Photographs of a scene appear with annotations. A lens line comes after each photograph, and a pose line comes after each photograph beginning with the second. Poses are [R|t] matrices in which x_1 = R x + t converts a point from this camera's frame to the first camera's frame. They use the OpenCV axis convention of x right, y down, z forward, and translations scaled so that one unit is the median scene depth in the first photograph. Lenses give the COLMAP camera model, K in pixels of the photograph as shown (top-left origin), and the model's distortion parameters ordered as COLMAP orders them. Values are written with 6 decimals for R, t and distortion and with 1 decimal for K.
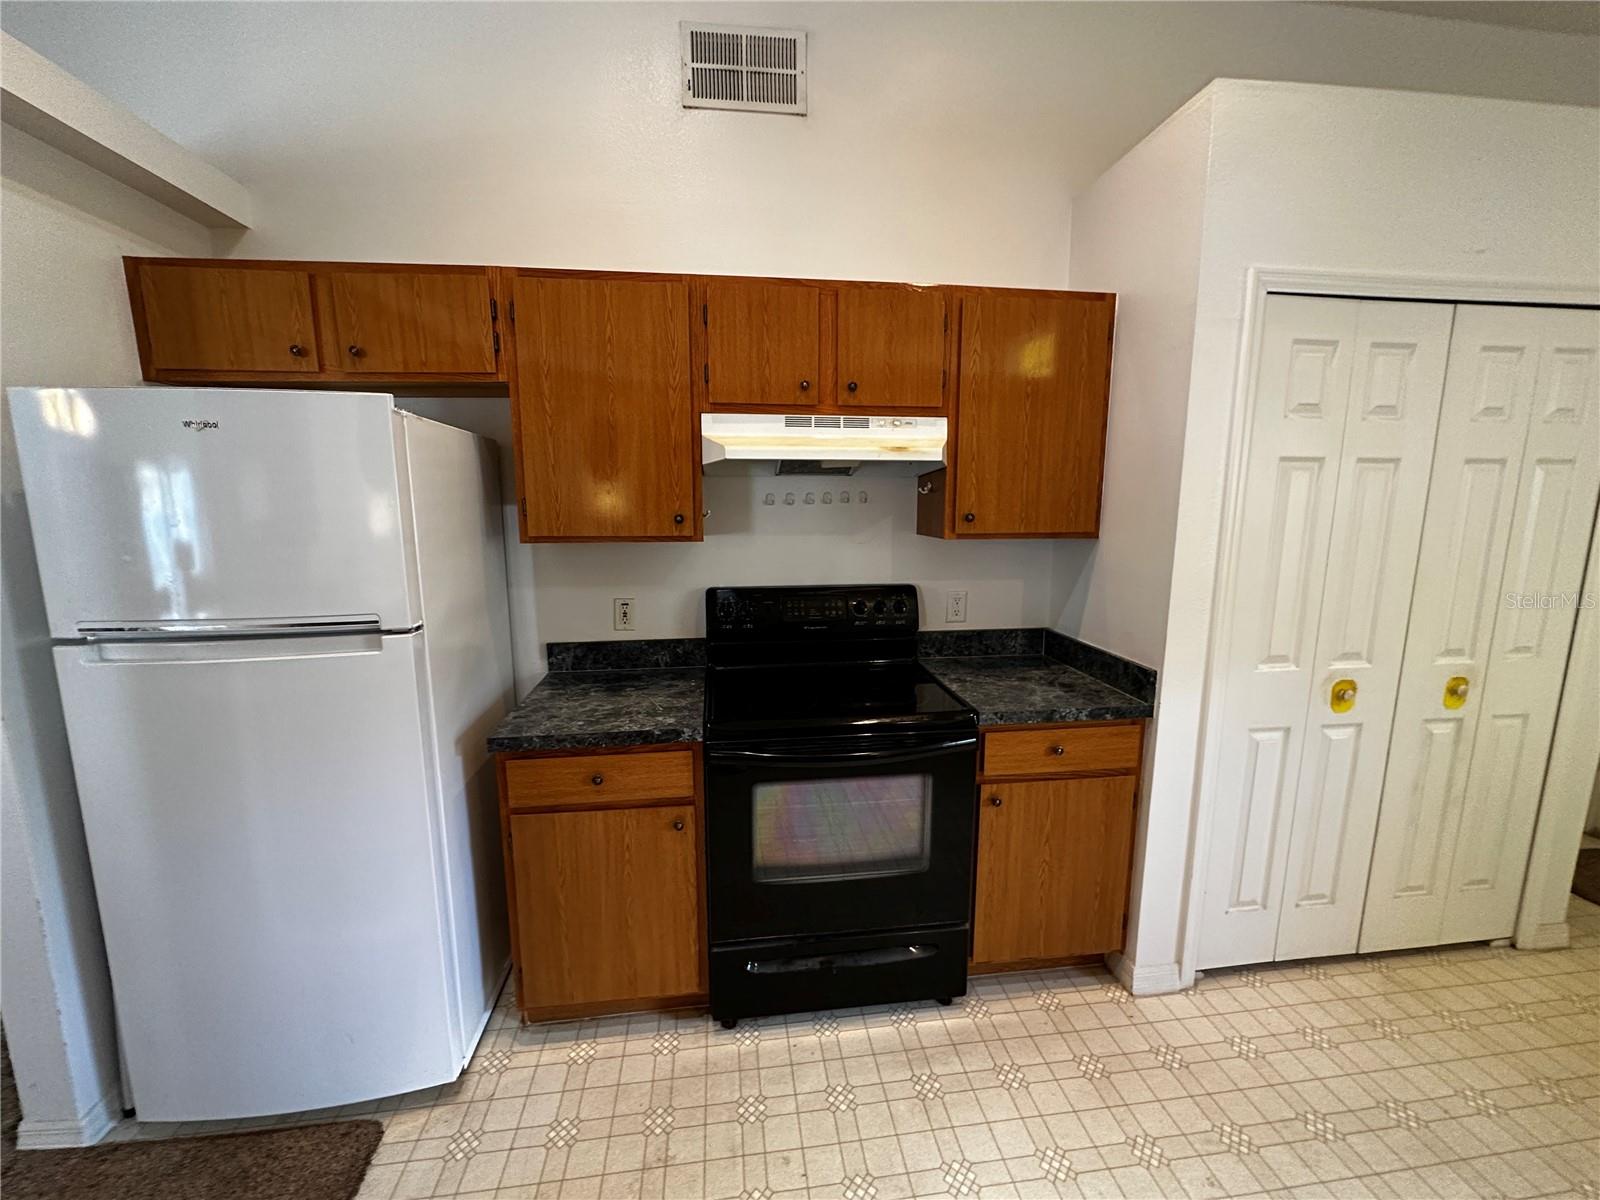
lens RADIAL K [[639.1, 0, 800.0], [0, 639.1, 600.0], [0, 0, 1]] dist [-0.006731, 0.002035]
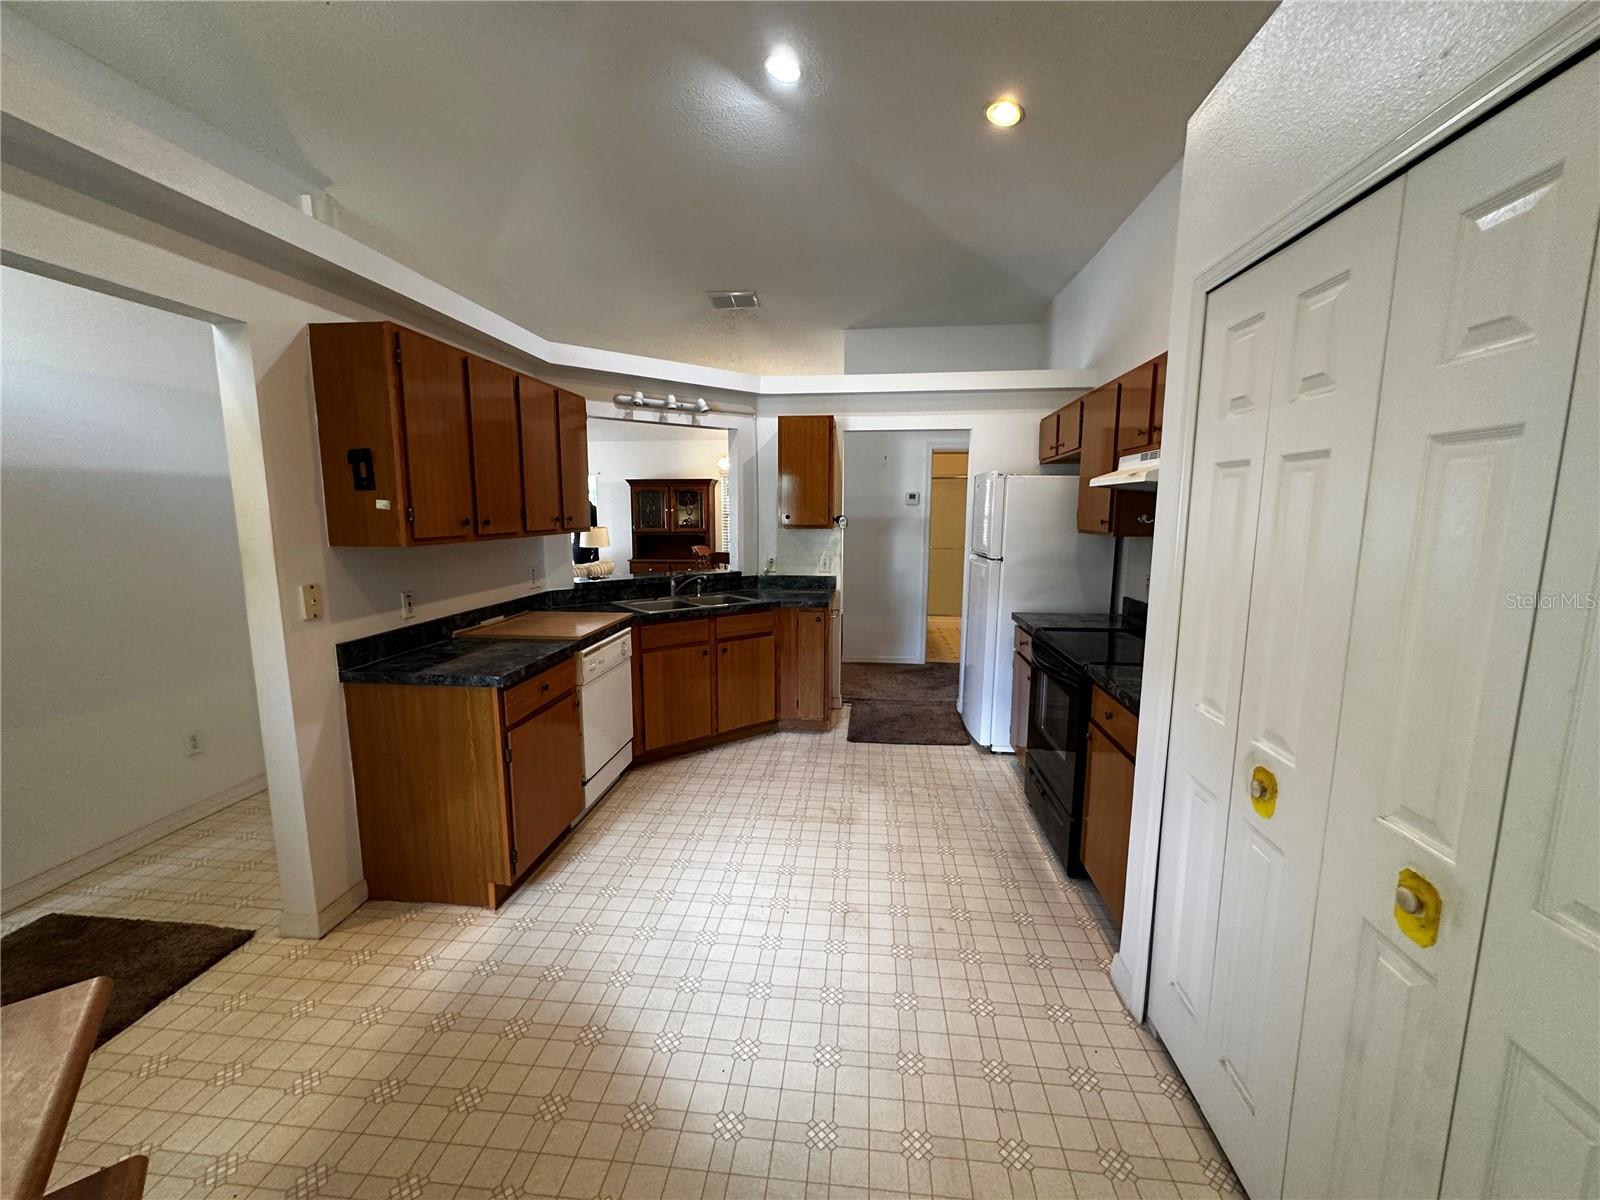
lens RADIAL K [[639.1, 0, 800.0], [0, 639.1, 600.0], [0, 0, 1]] dist [-0.006731, 0.002035]
pose [[-0.231557, 0.138041, -0.962978, 1.627755], [-0.153802, 0.972237, 0.176351, -0.100678], [0.960586, 0.188944, -0.203898, 0.615260]]
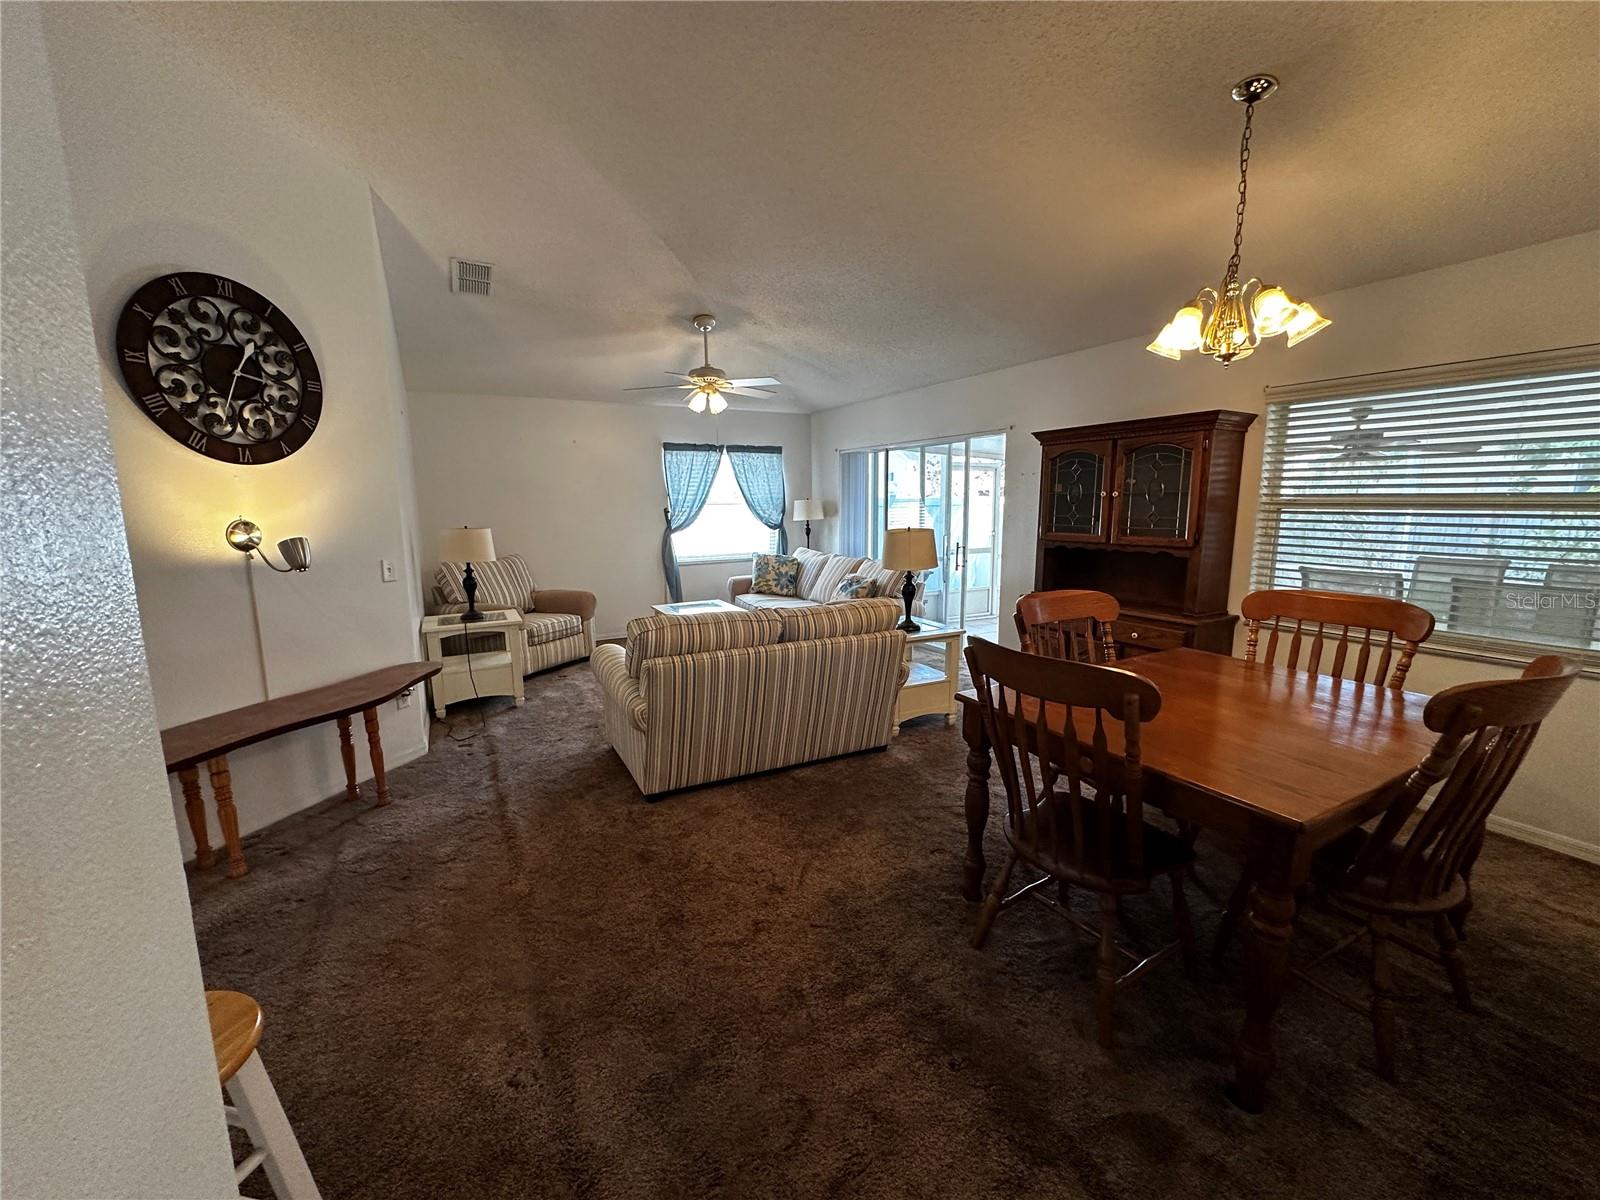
lens RADIAL K [[639.1, 0, 800.0], [0, 639.1, 600.0], [0, 0, 1]] dist [-0.006731, 0.002035]
pose [[-0.932881, 0.062959, -0.354639, -1.028008], [-0.049725, 0.952665, 0.299929, -0.010707], [0.356735, 0.297432, -0.885593, 0.187948]]
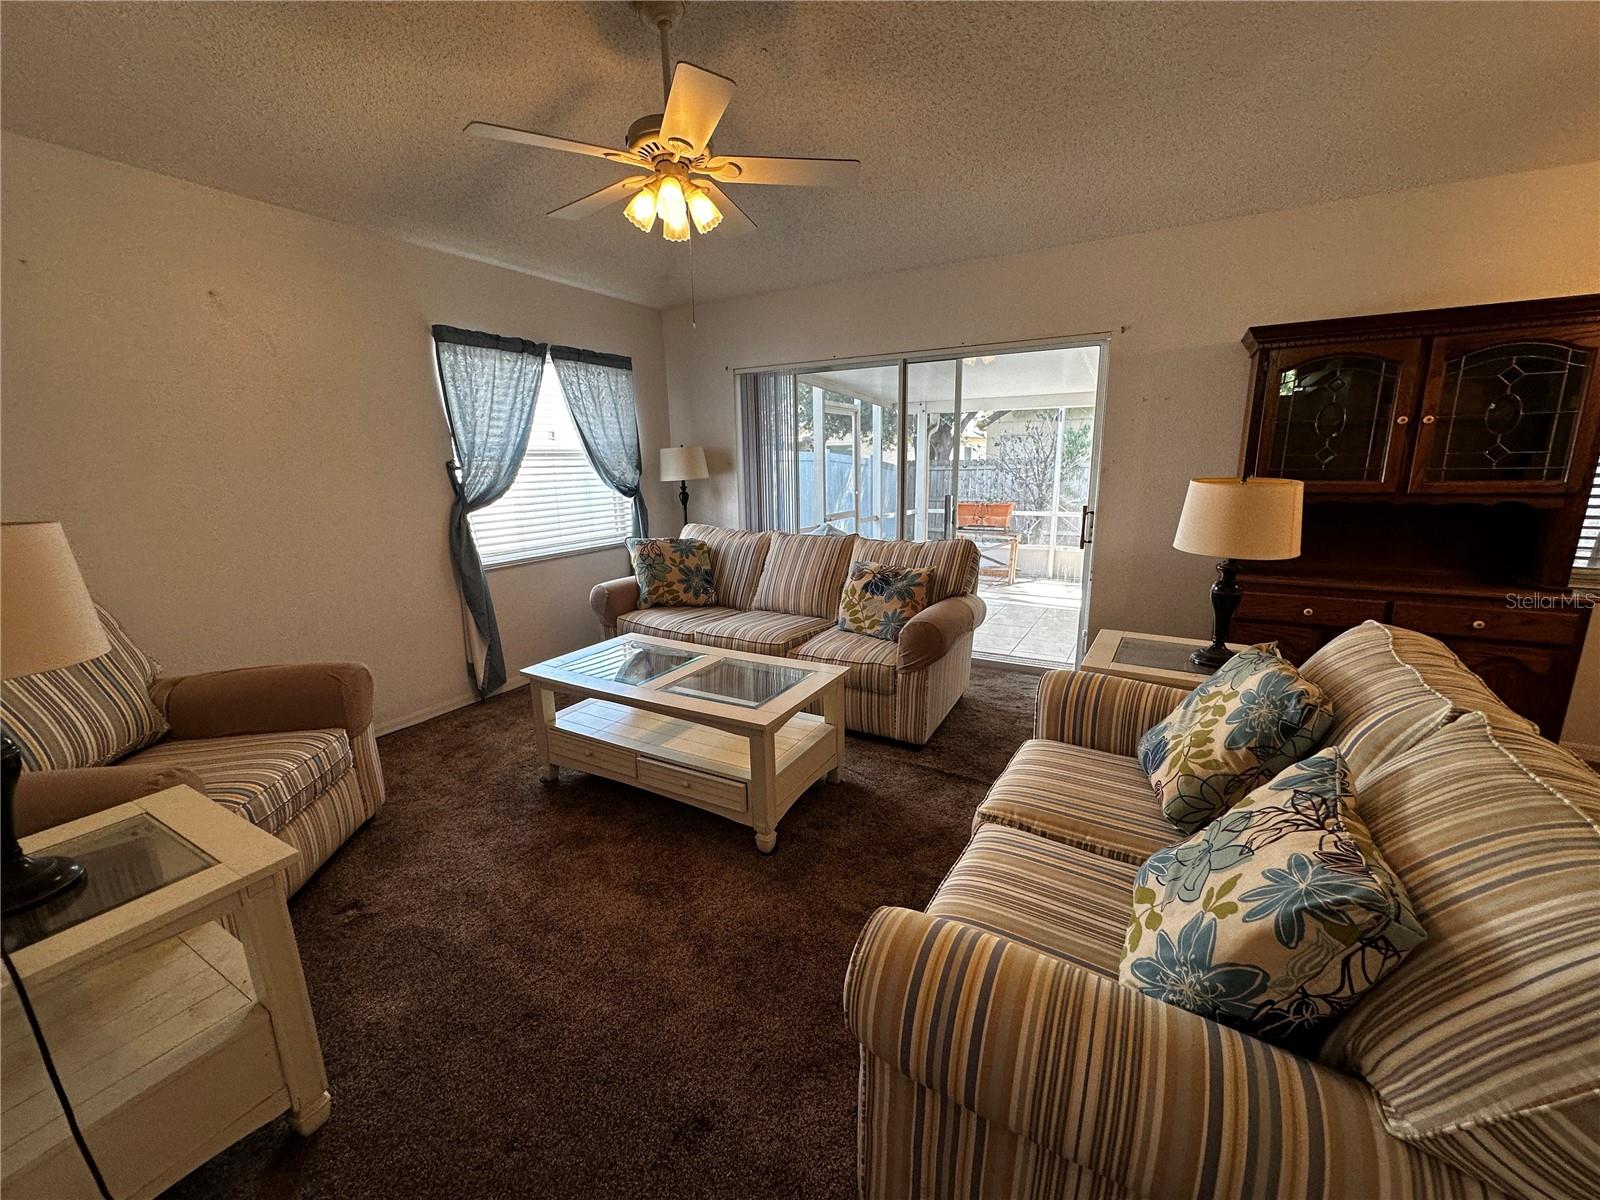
lens RADIAL K [[639.1, 0, 800.0], [0, 639.1, 600.0], [0, 0, 1]] dist [-0.006731, 0.002035]
pose [[-0.602678, 0.181298, -0.777117, -0.754754], [-0.111220, 0.945260, 0.306779, 0.320055], [0.790196, 0.271320, -0.549523, -1.540452]]
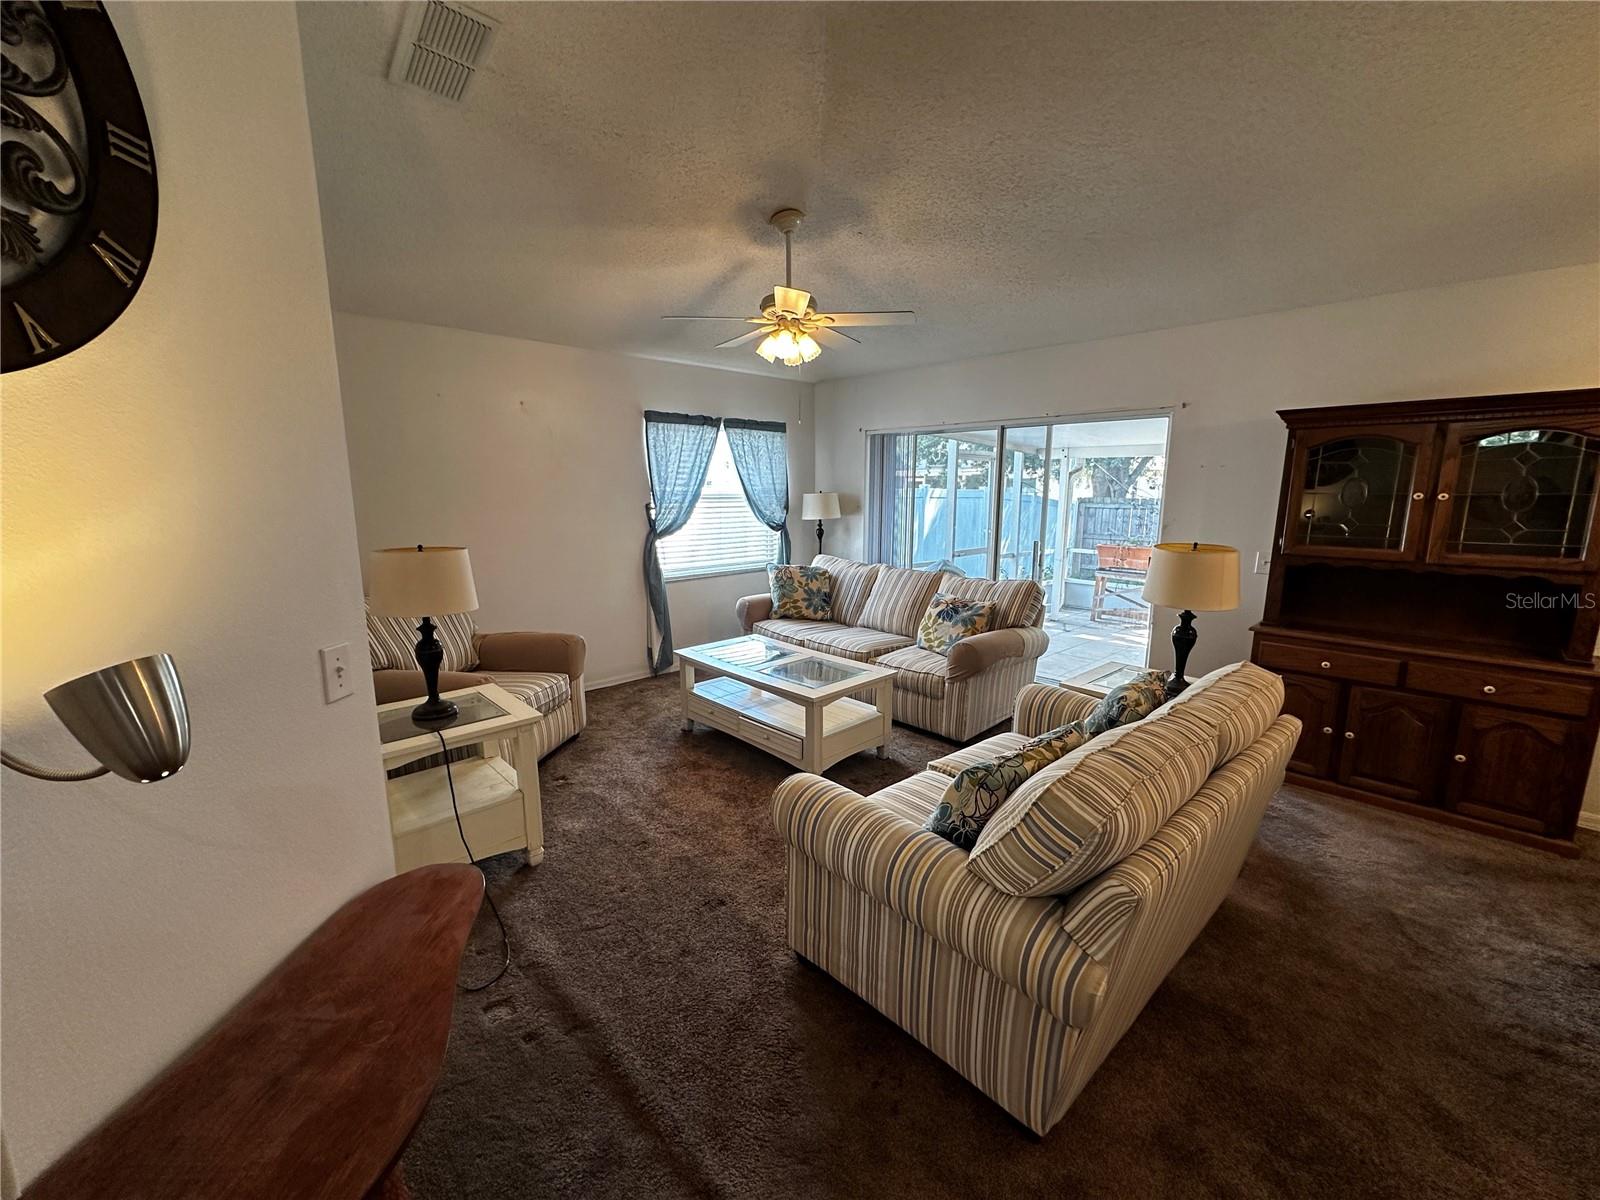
lens RADIAL K [[639.1, 0, 800.0], [0, 639.1, 600.0], [0, 0, 1]] dist [-0.006731, 0.002035]
pose [[-0.808037, 0.100351, -0.580522, -0.596281], [-0.096834, 0.949360, 0.298895, 0.154514], [0.581119, 0.297732, -0.757401, -1.009477]]
